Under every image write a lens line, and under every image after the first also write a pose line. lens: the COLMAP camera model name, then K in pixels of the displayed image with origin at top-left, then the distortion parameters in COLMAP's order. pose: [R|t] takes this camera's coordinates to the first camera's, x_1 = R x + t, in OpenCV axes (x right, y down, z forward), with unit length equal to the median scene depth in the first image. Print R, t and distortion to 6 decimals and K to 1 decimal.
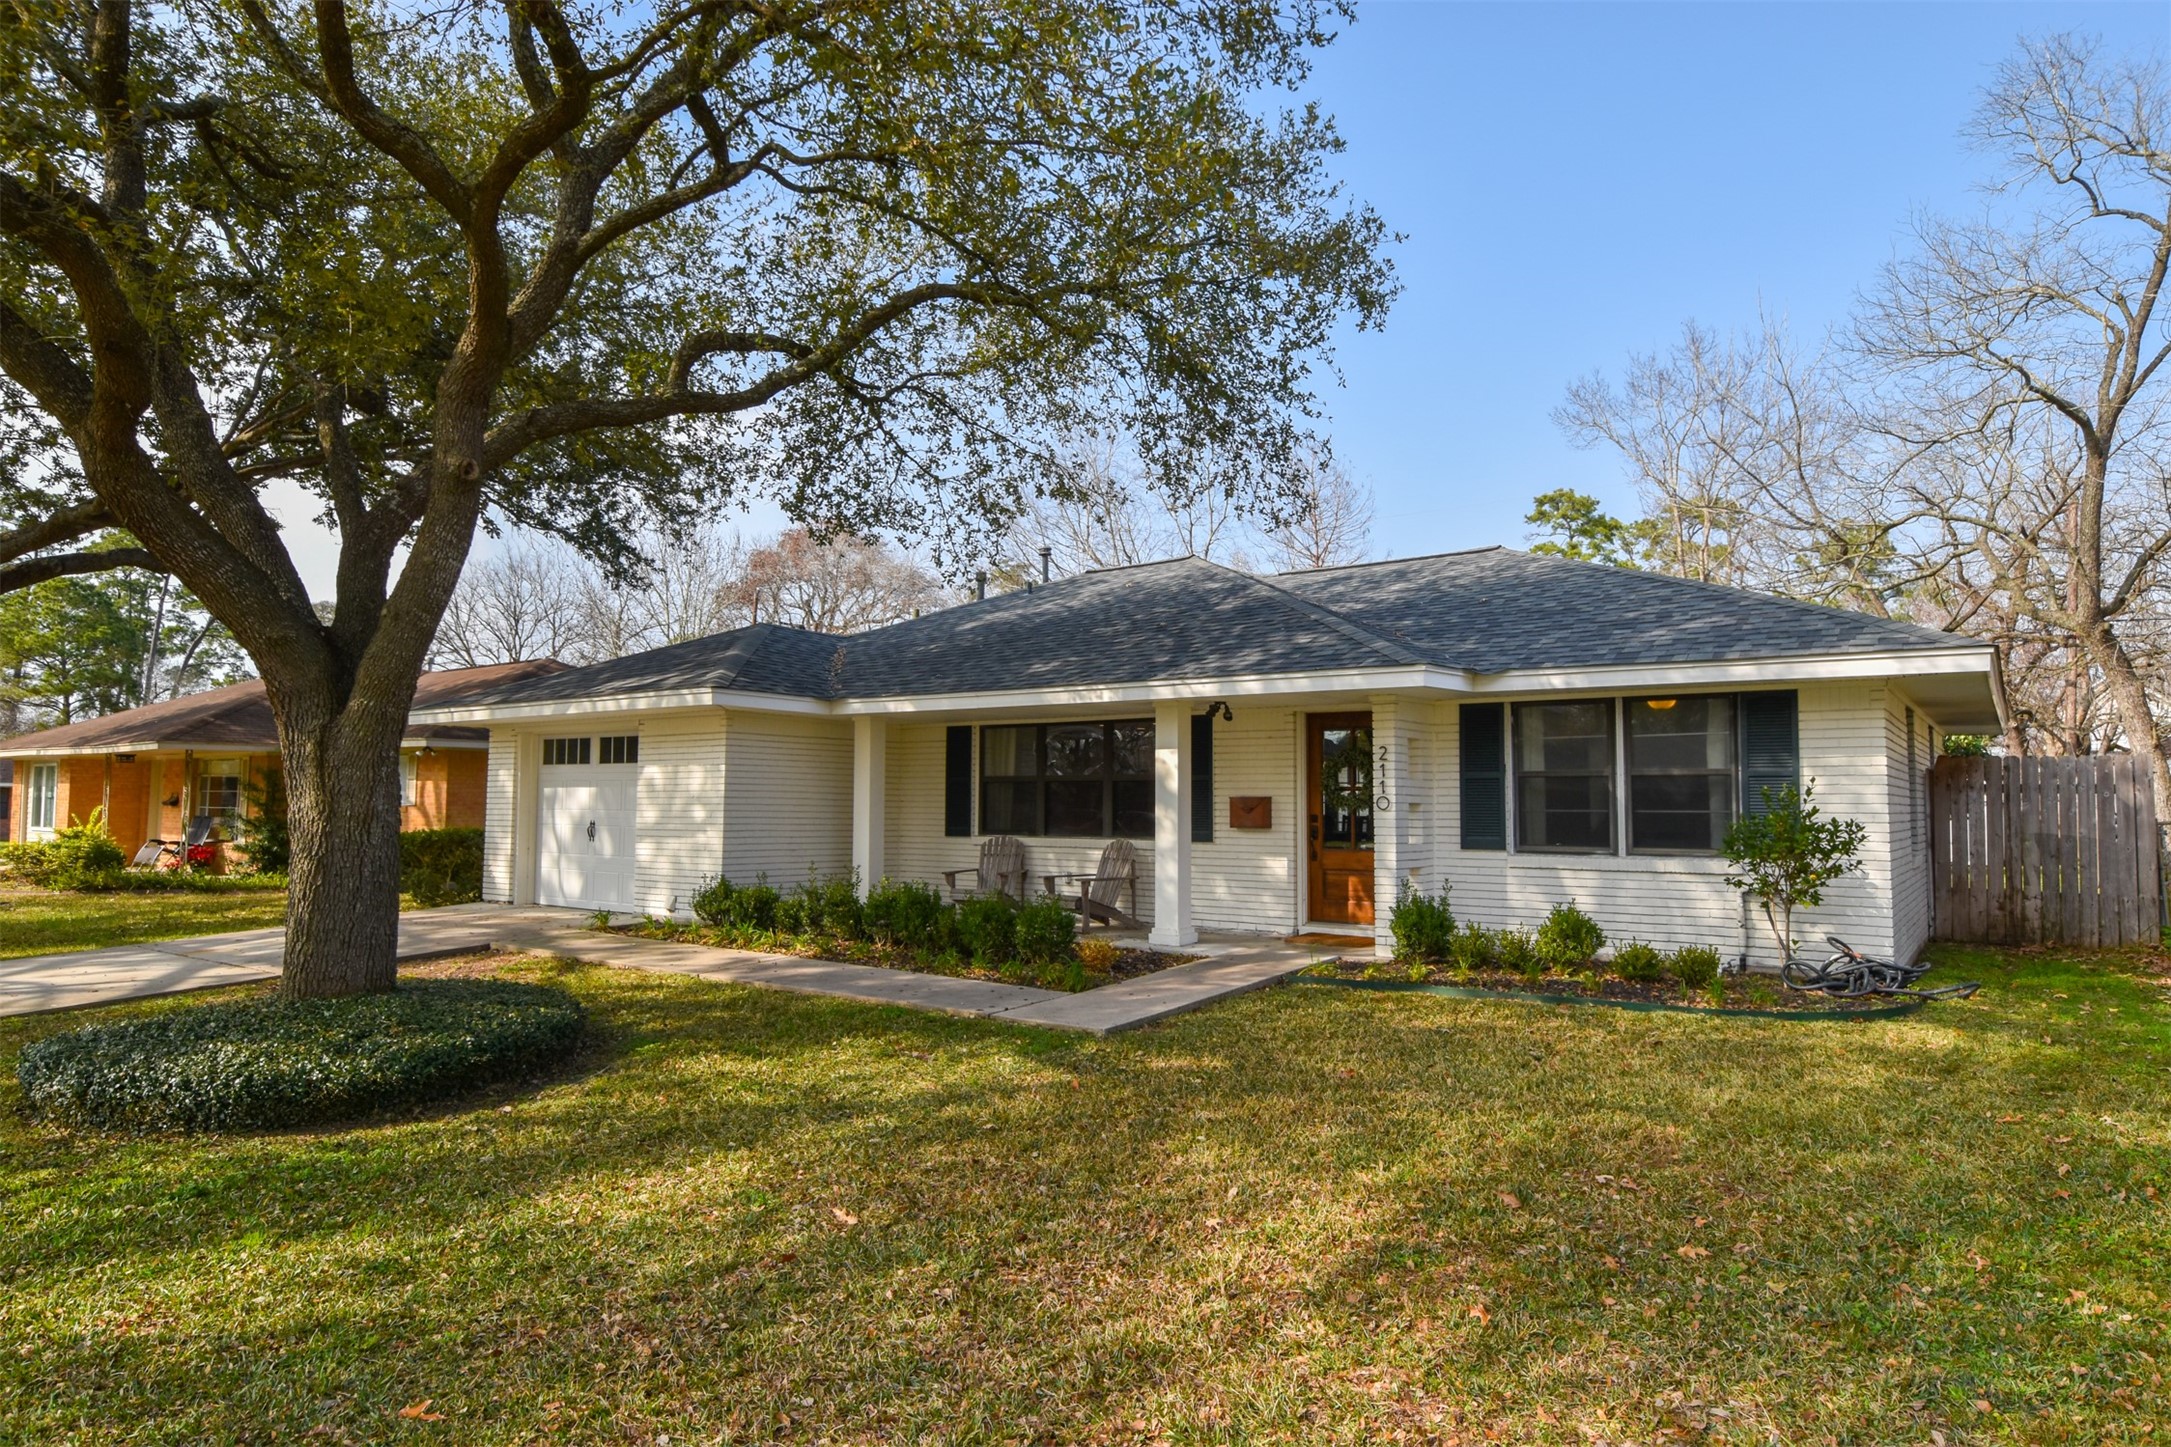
lens RADIAL K [[1282.9, 0, 1085.5], [0, 1282.9, 723.5], [0, 0, 1]] dist [-0.003586, -0.002116]
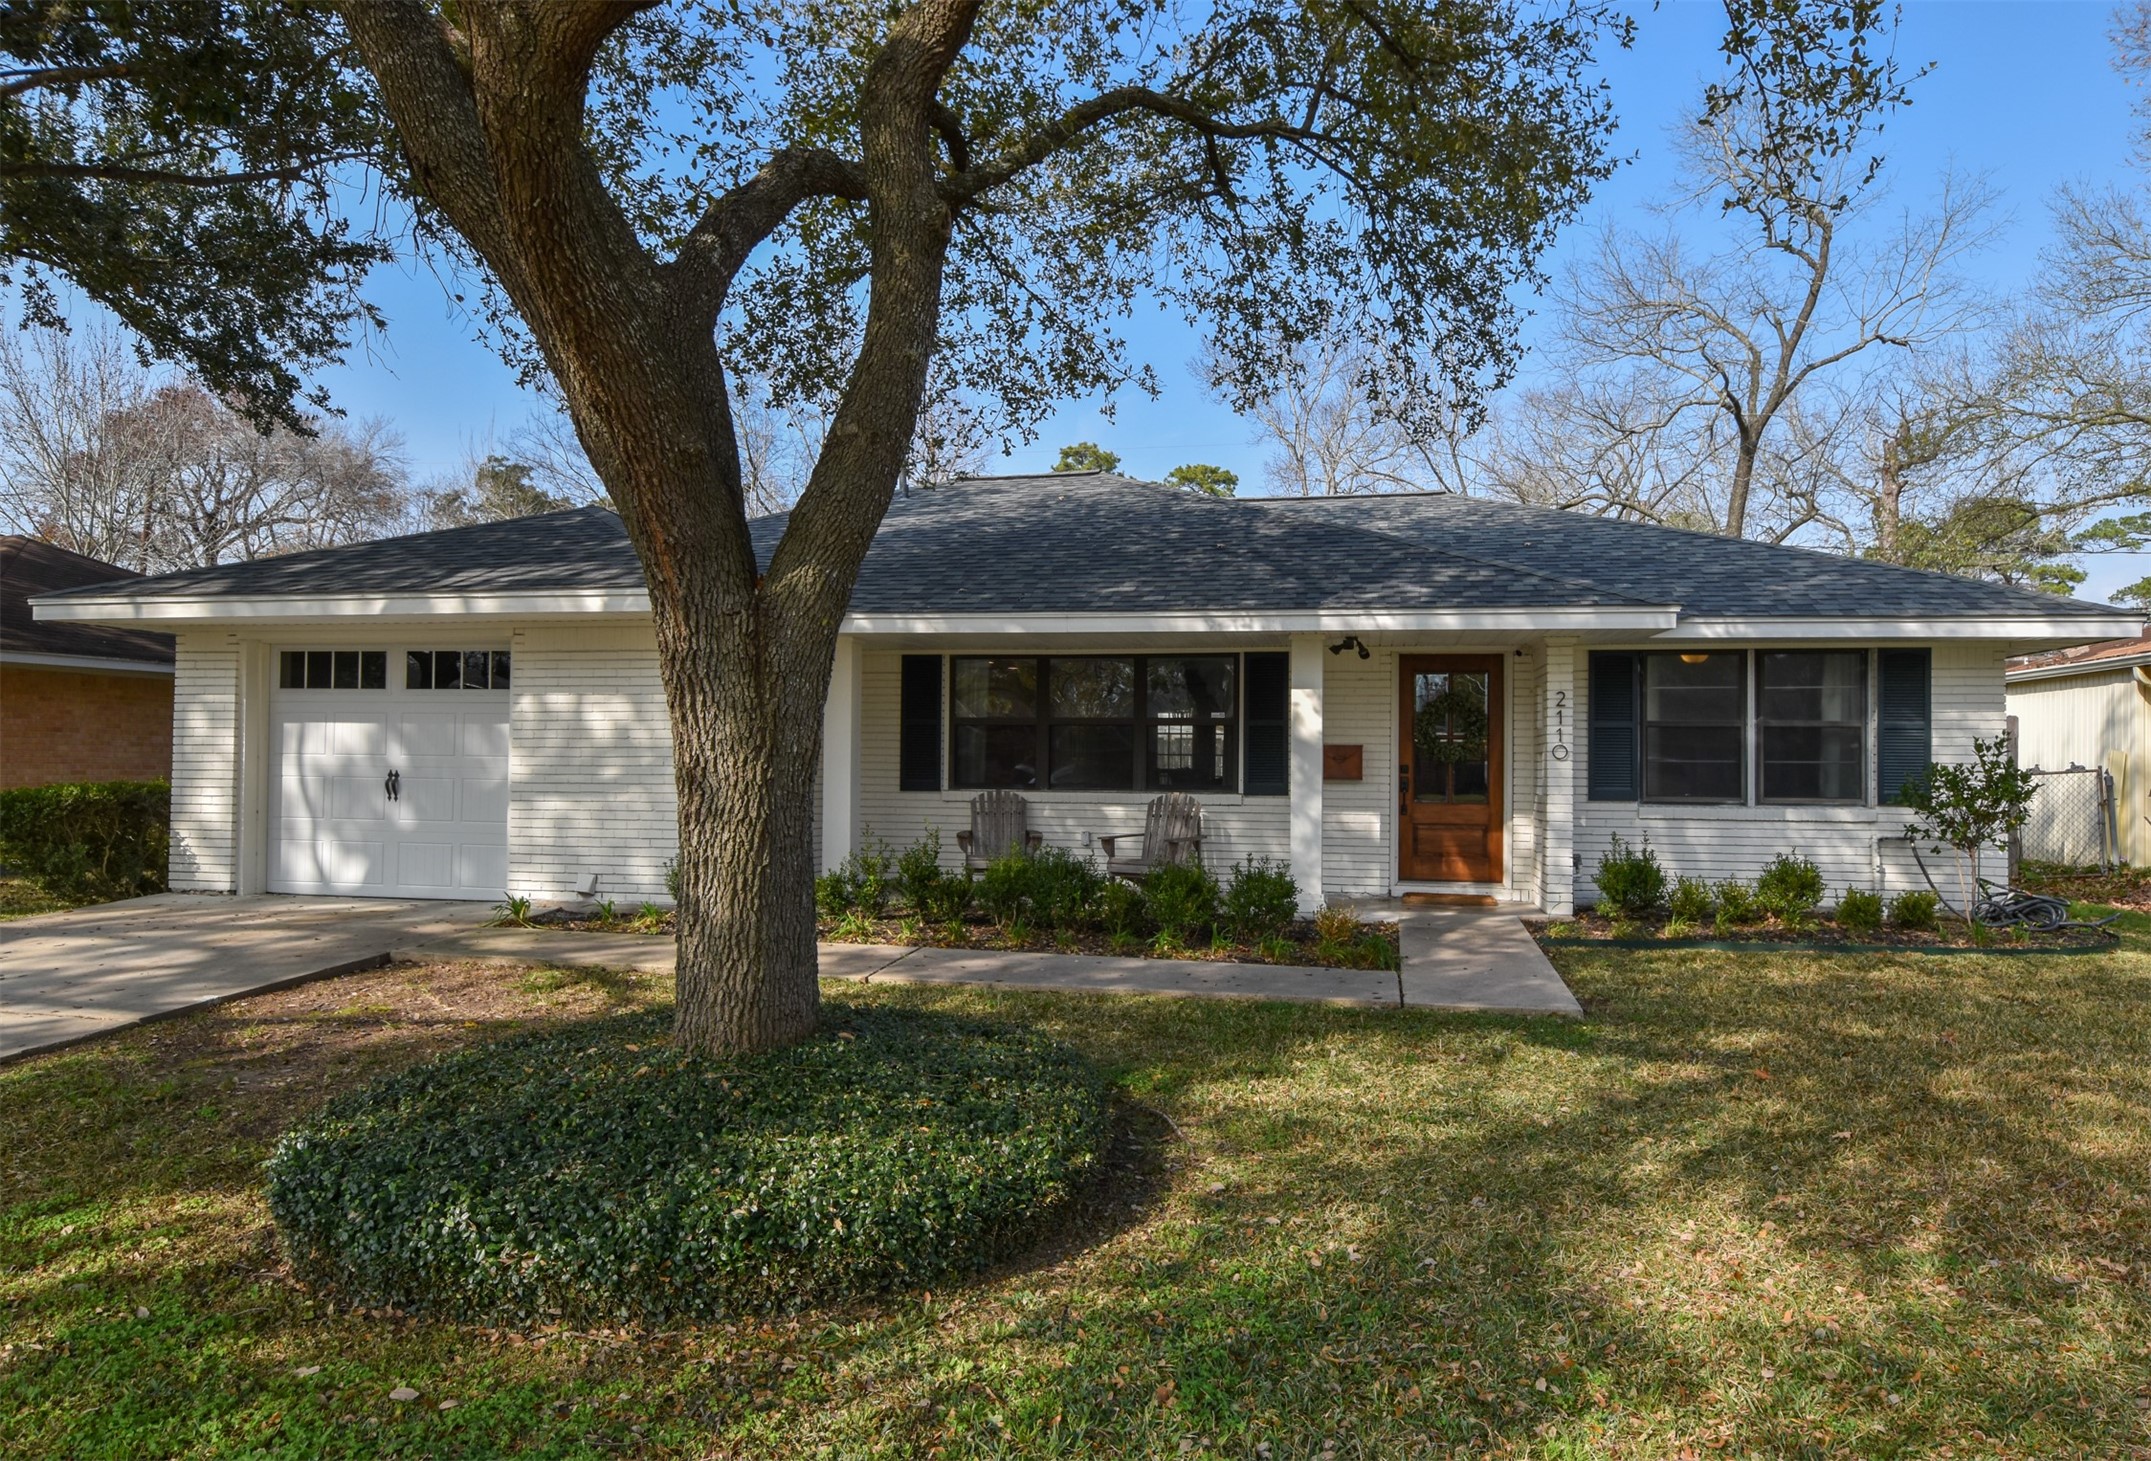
lens RADIAL K [[1345.1, 0, 1075.5], [0, 1345.1, 730.5], [0, 0, 1]] dist [0.000966, 0.000901]
pose [[0.902728, 0.012438, 0.430032, -0.446366], [-0.031171, 0.998846, 0.036544, 0.018653], [-0.429082, -0.046394, 0.902074, 0.235836]]
